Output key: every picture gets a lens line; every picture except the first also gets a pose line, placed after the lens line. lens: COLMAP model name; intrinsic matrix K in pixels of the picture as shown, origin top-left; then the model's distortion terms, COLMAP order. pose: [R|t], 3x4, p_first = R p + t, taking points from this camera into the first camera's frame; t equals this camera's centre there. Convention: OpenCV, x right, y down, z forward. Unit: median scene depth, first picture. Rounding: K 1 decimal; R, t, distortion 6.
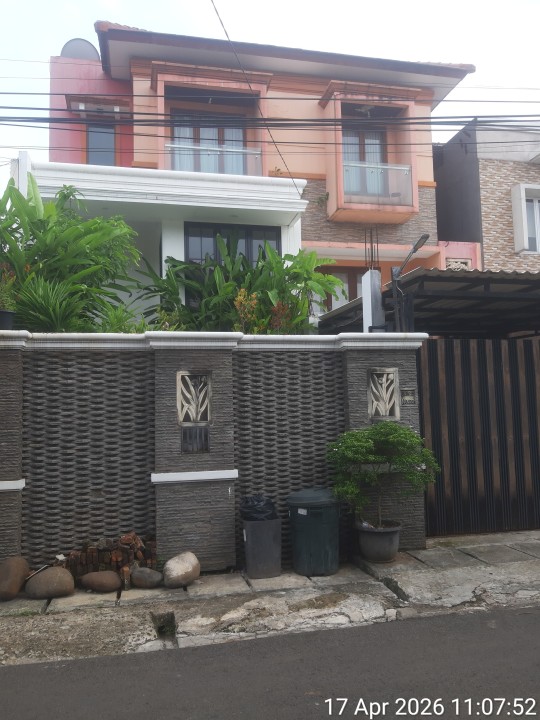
lens RADIAL K [[567.3, 0, 267.8], [0, 567.3, 367.5], [0, 0, 1]] dist [0.078240, -0.153066]
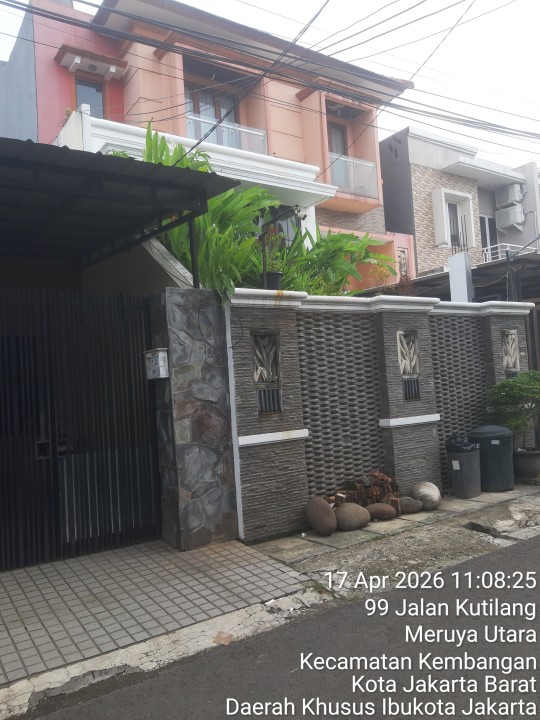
lens RADIAL K [[567.3, 0, 267.8], [0, 567.3, 367.5], [0, 0, 1]] dist [0.078240, -0.153066]
pose [[0.924673, -0.023217, 0.380054, -0.828376], [0.013679, 0.999520, 0.027780, 0.044375], [-0.380517, -0.020489, 0.924547, 0.028717]]
